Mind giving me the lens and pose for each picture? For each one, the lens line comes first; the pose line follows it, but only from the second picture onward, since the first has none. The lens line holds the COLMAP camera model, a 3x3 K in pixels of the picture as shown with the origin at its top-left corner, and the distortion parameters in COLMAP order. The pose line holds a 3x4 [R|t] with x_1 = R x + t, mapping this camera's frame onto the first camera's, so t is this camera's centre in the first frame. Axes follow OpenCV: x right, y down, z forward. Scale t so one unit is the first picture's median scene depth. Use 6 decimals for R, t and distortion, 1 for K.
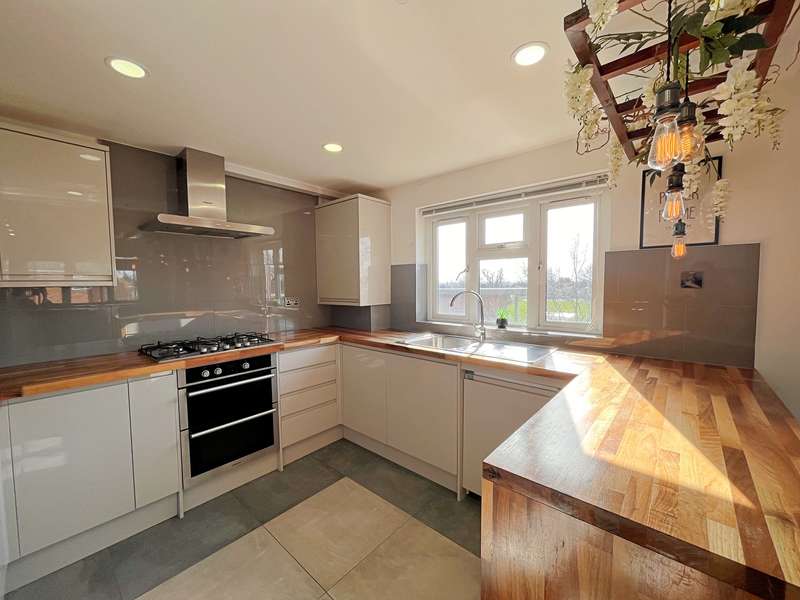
lens RADIAL K [[322.9, 0, 400.0], [0, 322.9, 300.0], [0, 0, 1]] dist [0.001146, 0.000585]
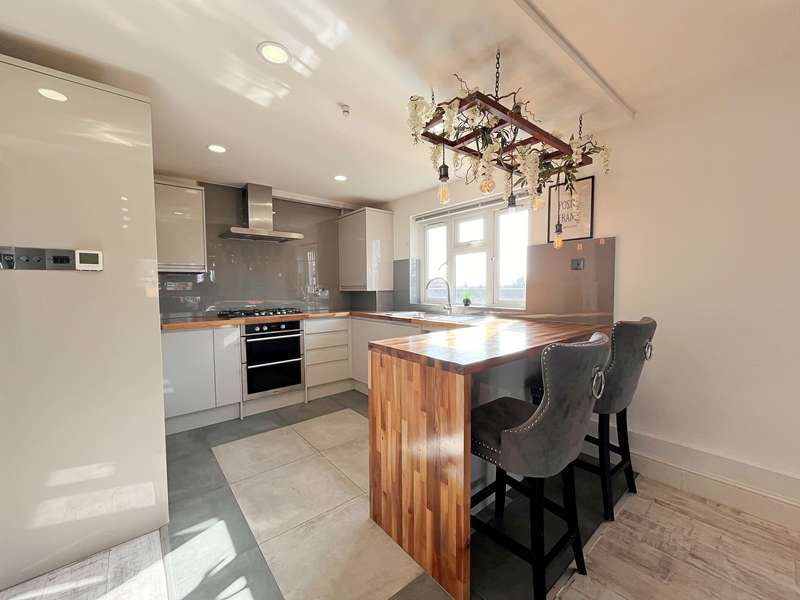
lens RADIAL K [[323.6, 0, 400.0], [0, 323.6, 300.0], [0, 0, 1]] dist [0.011877, -0.000188]
pose [[0.987618, 0.007938, -0.156675, 0.269278], [-0.009191, 0.999931, -0.007272, 0.079281], [0.156607, 0.008622, 0.987623, -0.366028]]
